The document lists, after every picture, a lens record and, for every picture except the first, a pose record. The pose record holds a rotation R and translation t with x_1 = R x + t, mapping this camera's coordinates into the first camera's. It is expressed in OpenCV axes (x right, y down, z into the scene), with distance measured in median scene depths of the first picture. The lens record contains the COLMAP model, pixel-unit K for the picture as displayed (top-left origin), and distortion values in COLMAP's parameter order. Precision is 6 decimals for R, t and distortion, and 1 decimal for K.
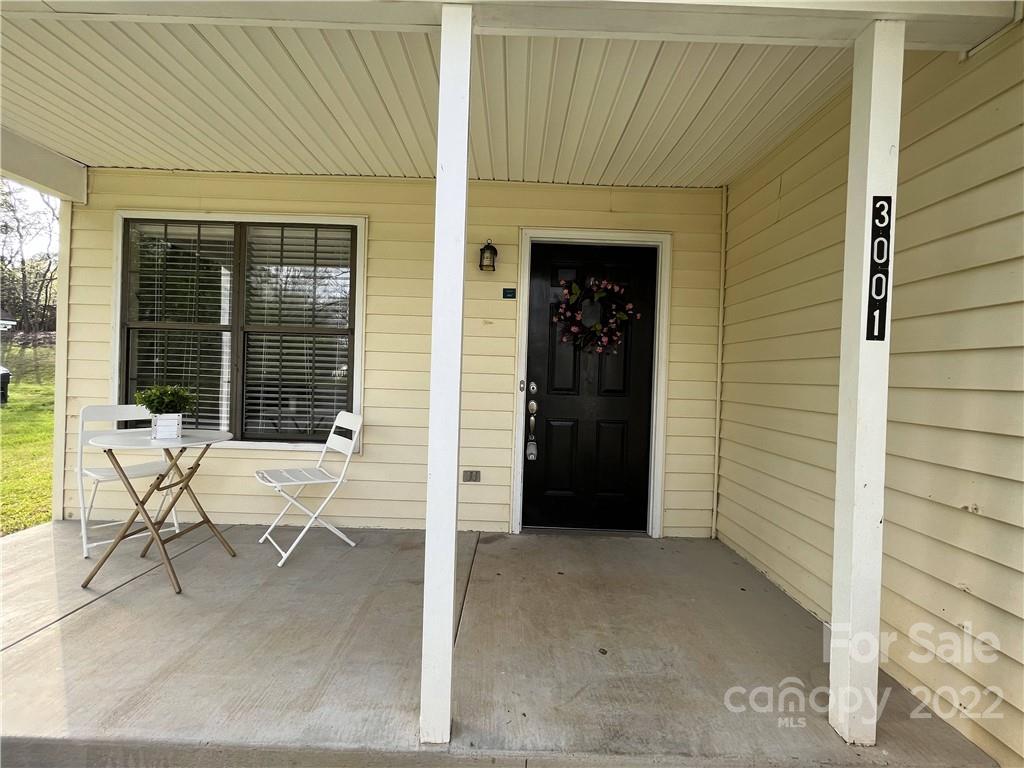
lens RADIAL K [[451.3, 0, 512.0], [0, 451.3, 384.0], [0, 0, 1]] dist [-0.000295, 0.000032]
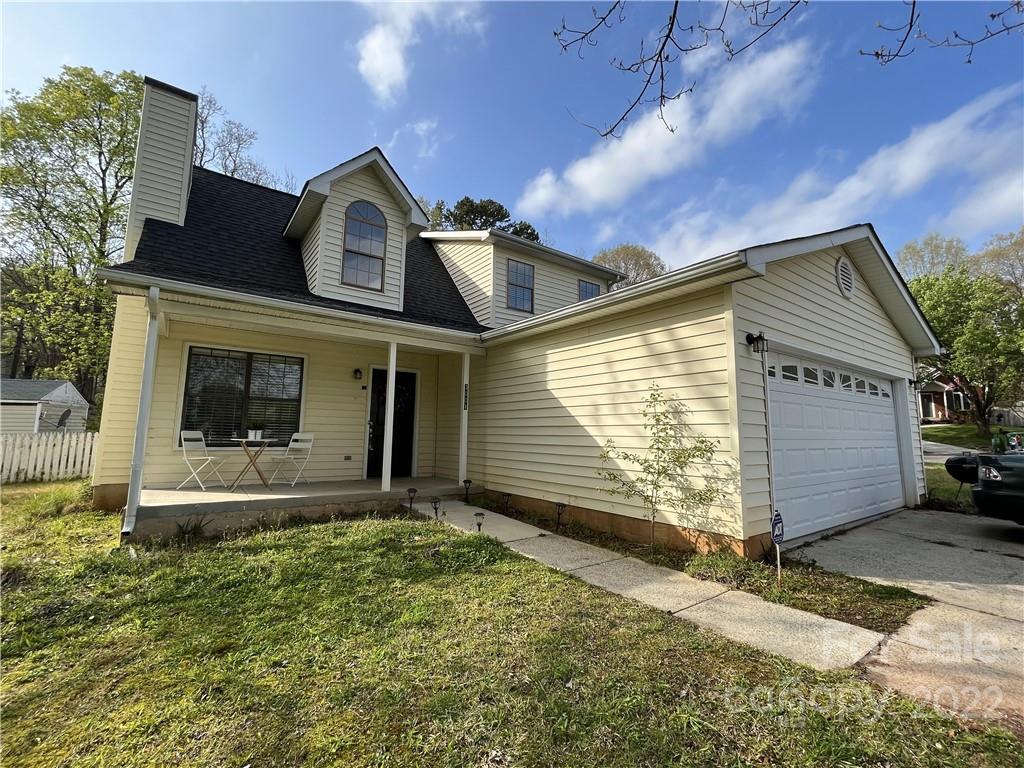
lens RADIAL K [[451.3, 0, 512.0], [0, 451.3, 384.0], [0, 0, 1]] dist [-0.000295, 0.000032]
pose [[0.804658, 0.052943, 0.591374, -0.887402], [0.020344, 0.992973, -0.116576, 0.106842], [-0.593390, 0.105835, 0.797927, -1.658363]]
